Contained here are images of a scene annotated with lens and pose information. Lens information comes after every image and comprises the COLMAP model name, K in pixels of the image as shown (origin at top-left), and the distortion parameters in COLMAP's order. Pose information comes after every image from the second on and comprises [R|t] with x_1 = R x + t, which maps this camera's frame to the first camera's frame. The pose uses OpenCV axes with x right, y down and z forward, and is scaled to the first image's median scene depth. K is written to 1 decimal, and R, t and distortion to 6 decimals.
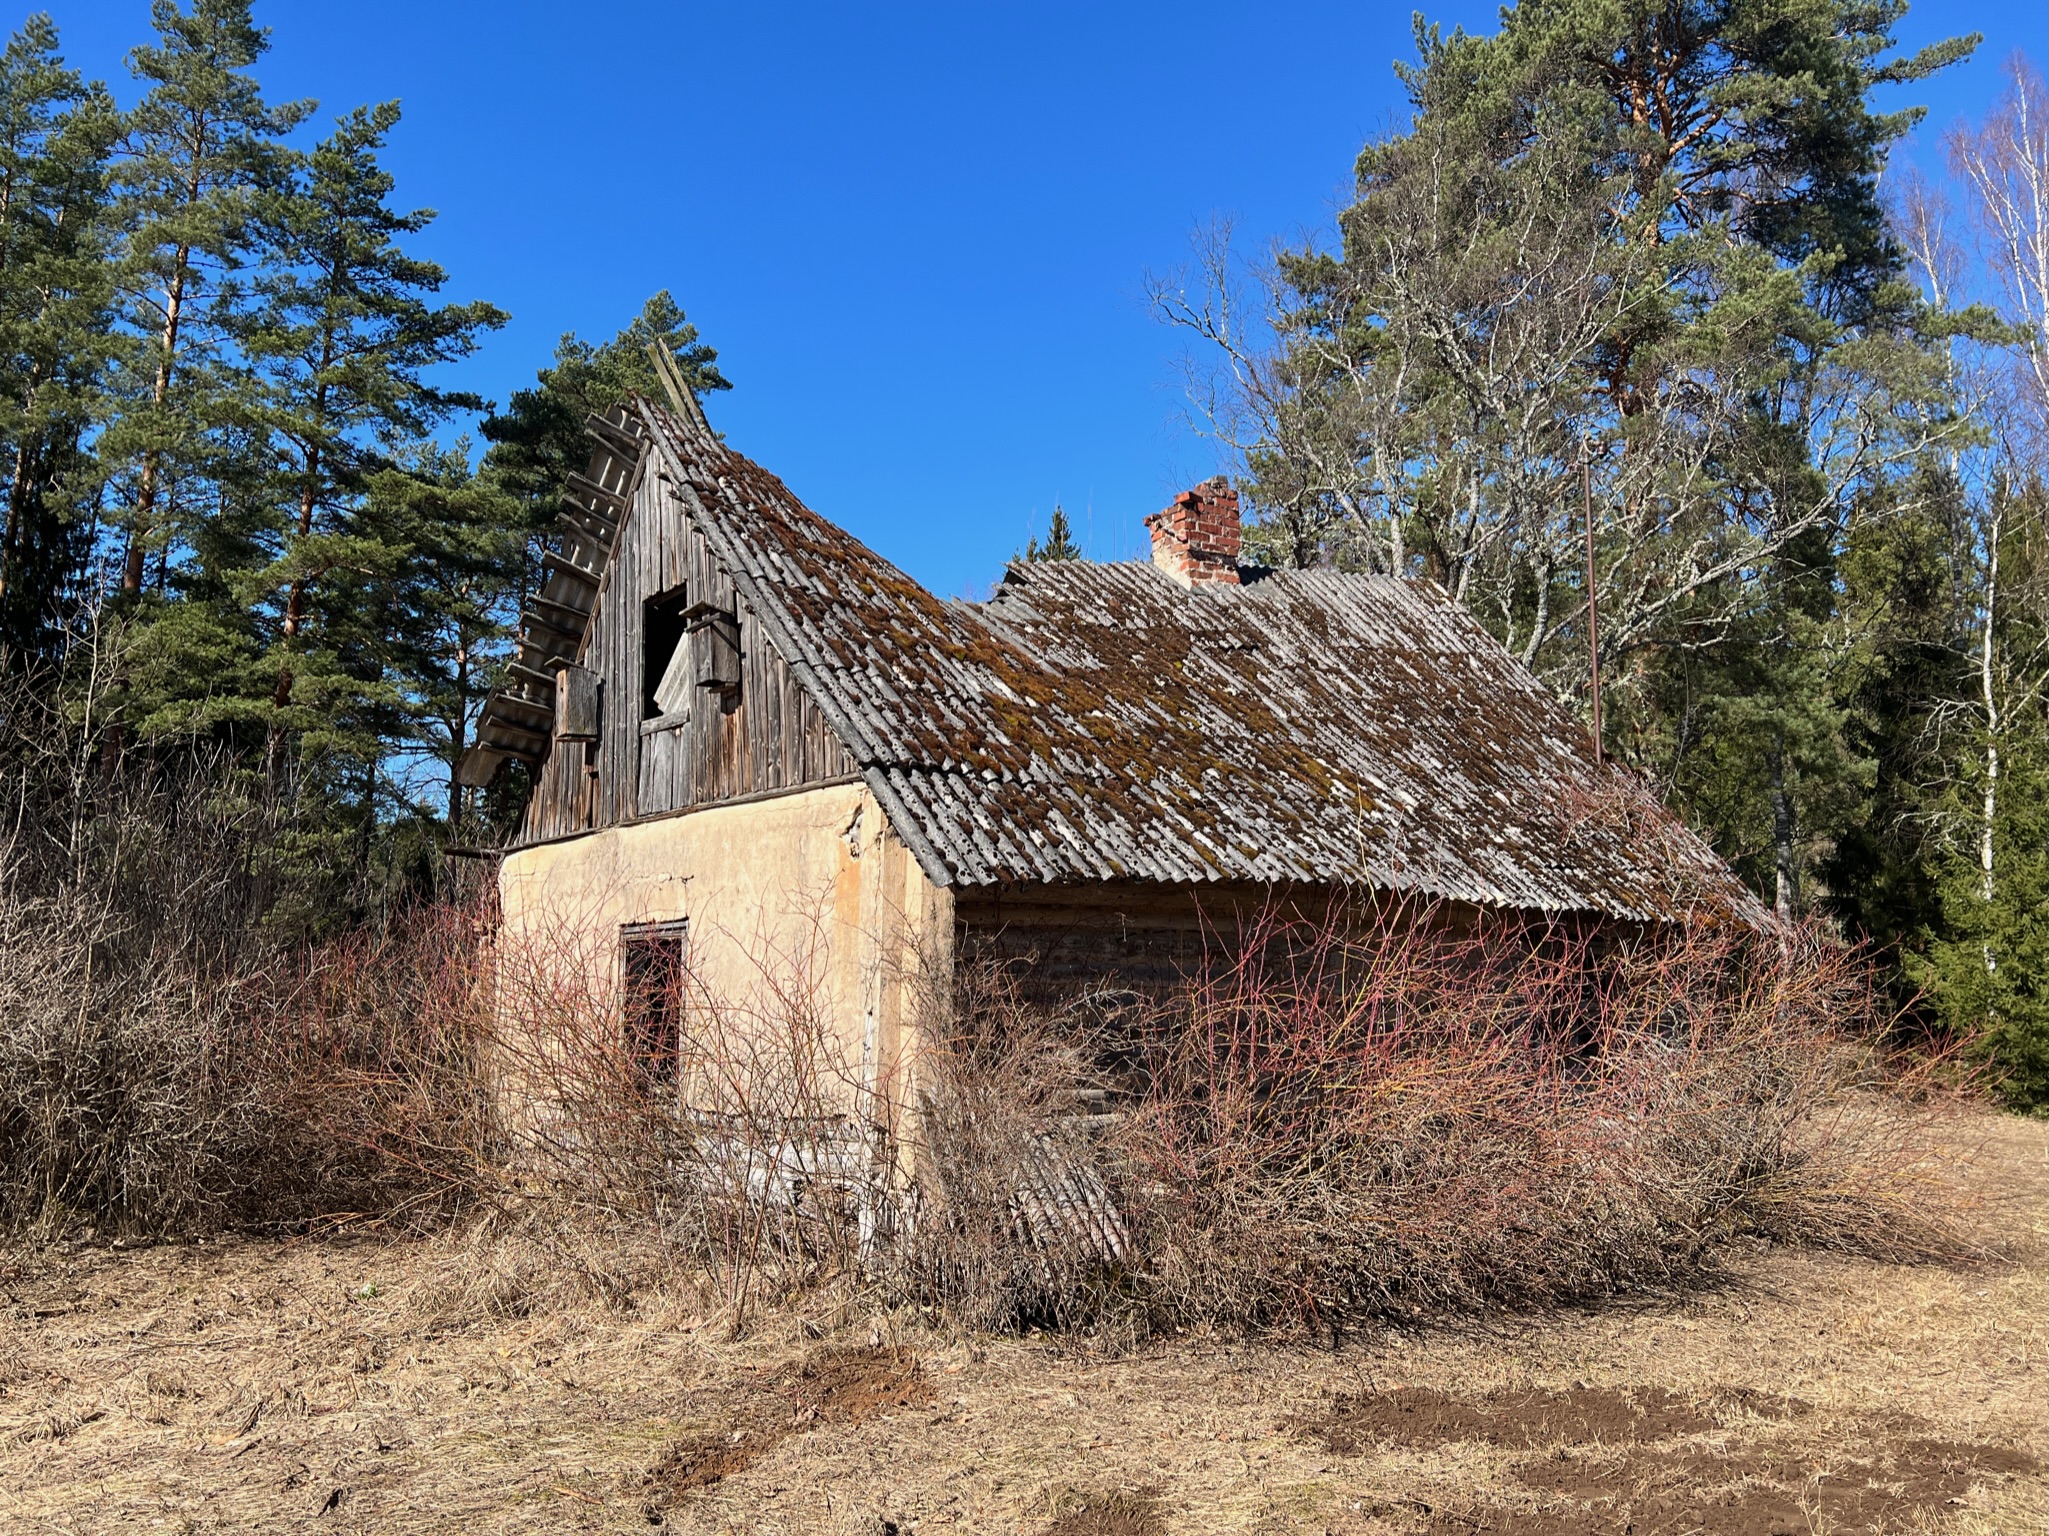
lens RADIAL K [[1531.2, 0, 1022.9], [0, 1531.2, 770.2], [0, 0, 1]] dist [0.023474, -0.029994]
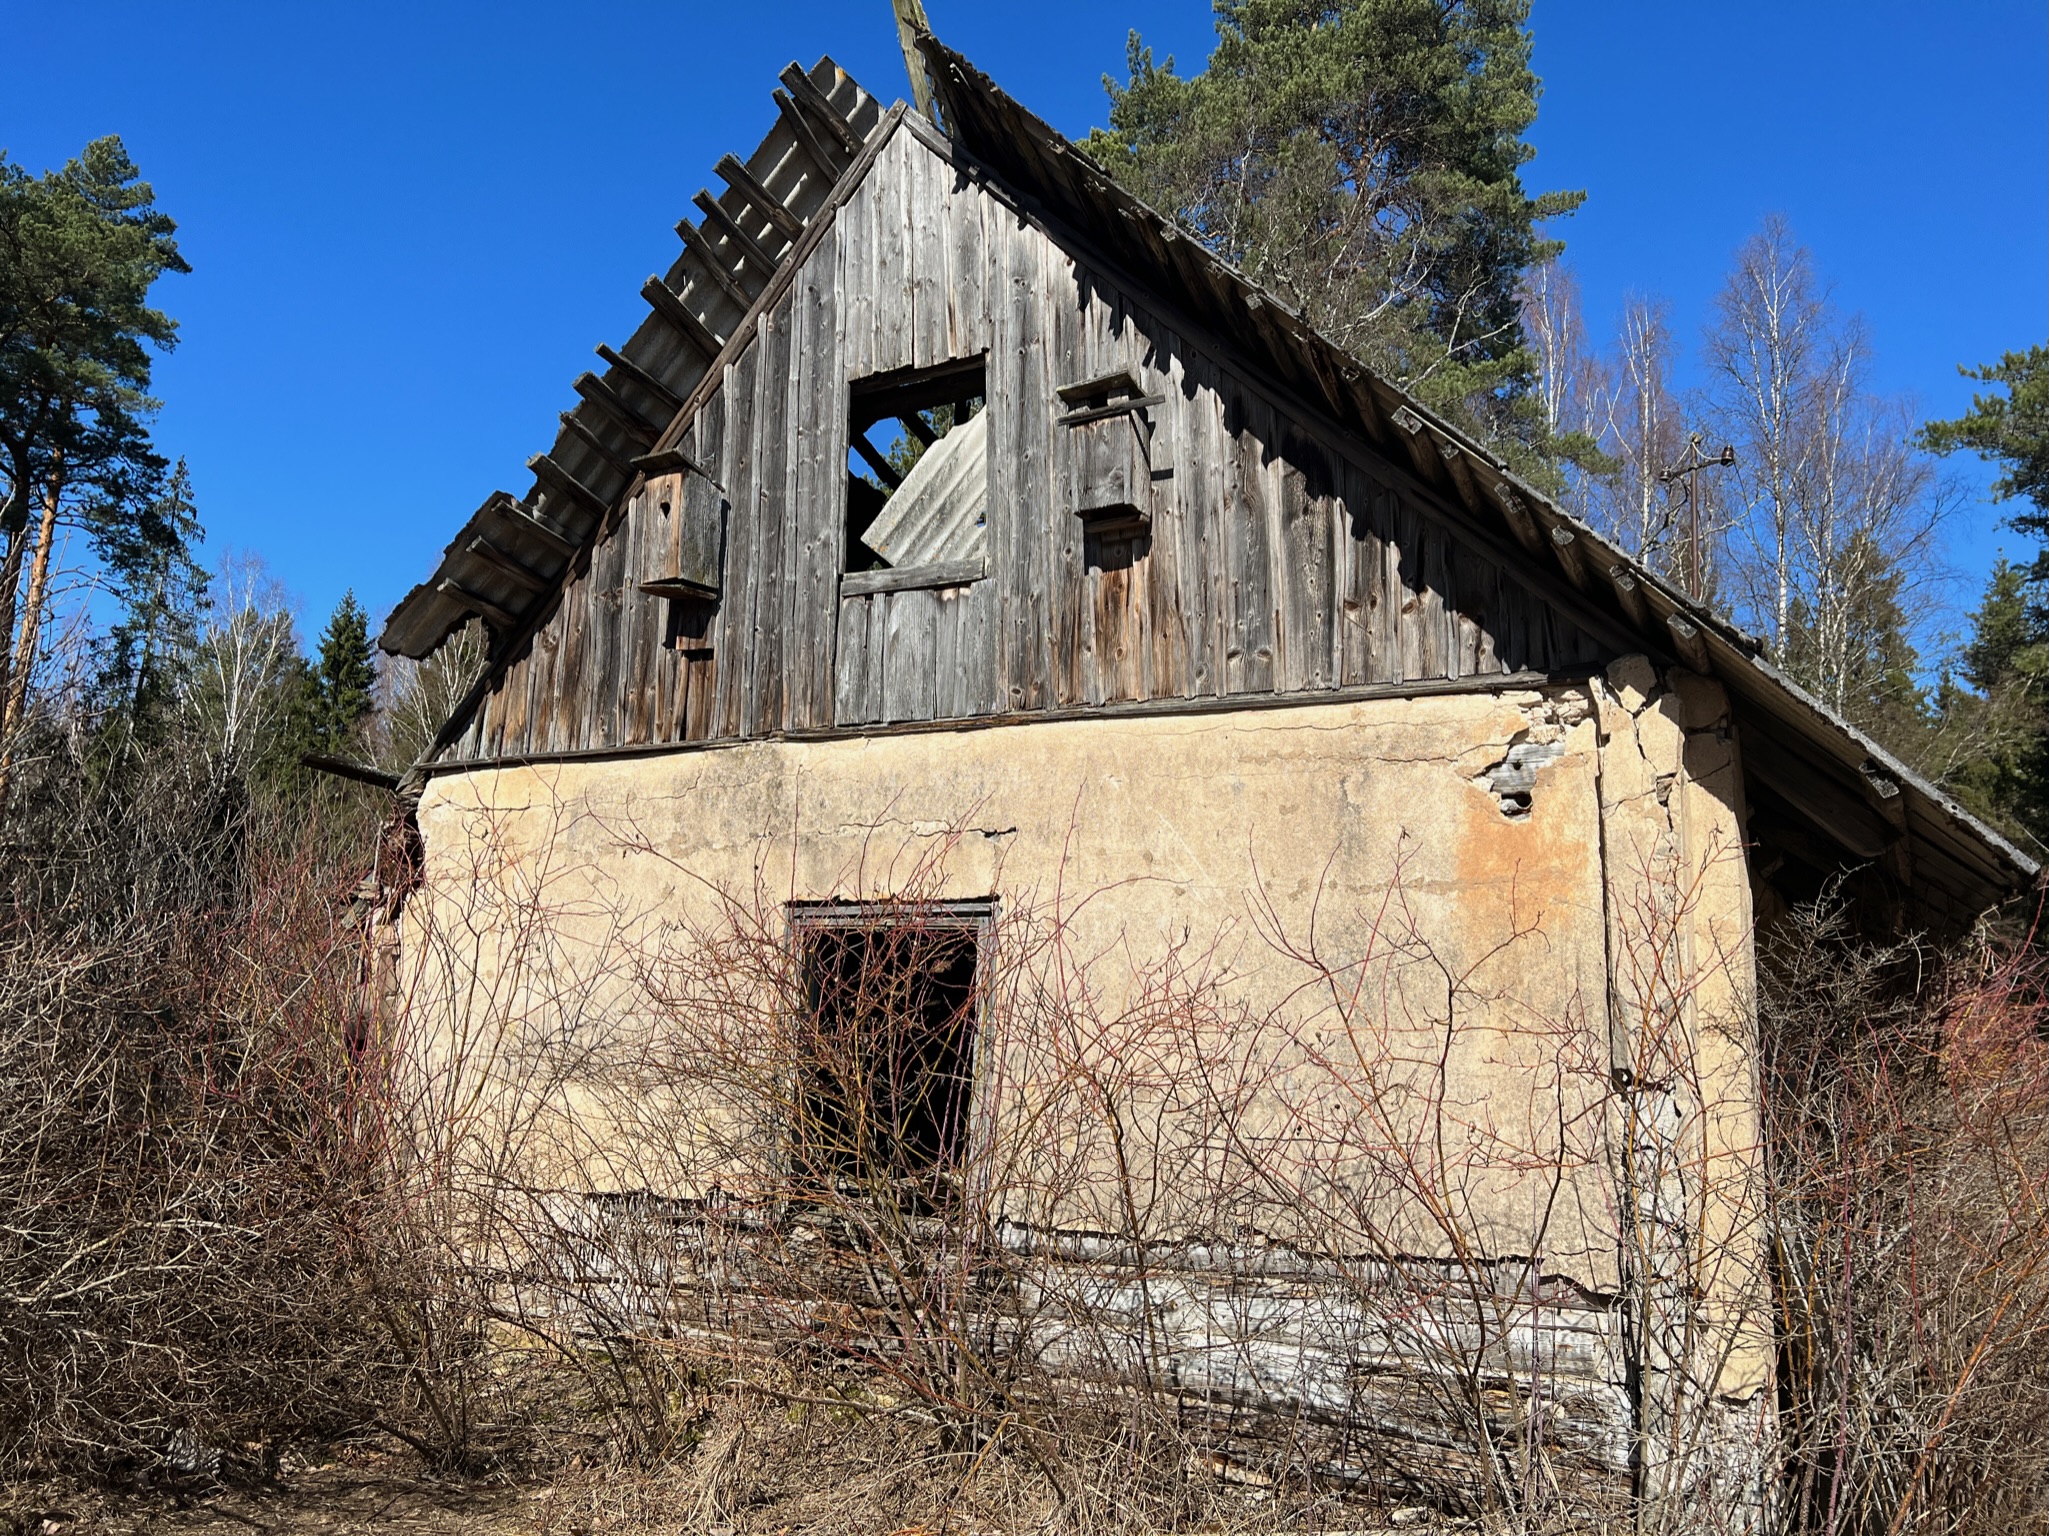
lens RADIAL K [[1531.2, 0, 1027.4], [0, 1531.2, 774.0], [0, 0, 1]] dist [0.023474, -0.029994]
pose [[0.918166, 0.103806, 0.382356, -0.360061], [-0.095111, 0.994596, -0.041628, 0.058870], [-0.384611, 0.001855, 0.923077, 0.360557]]
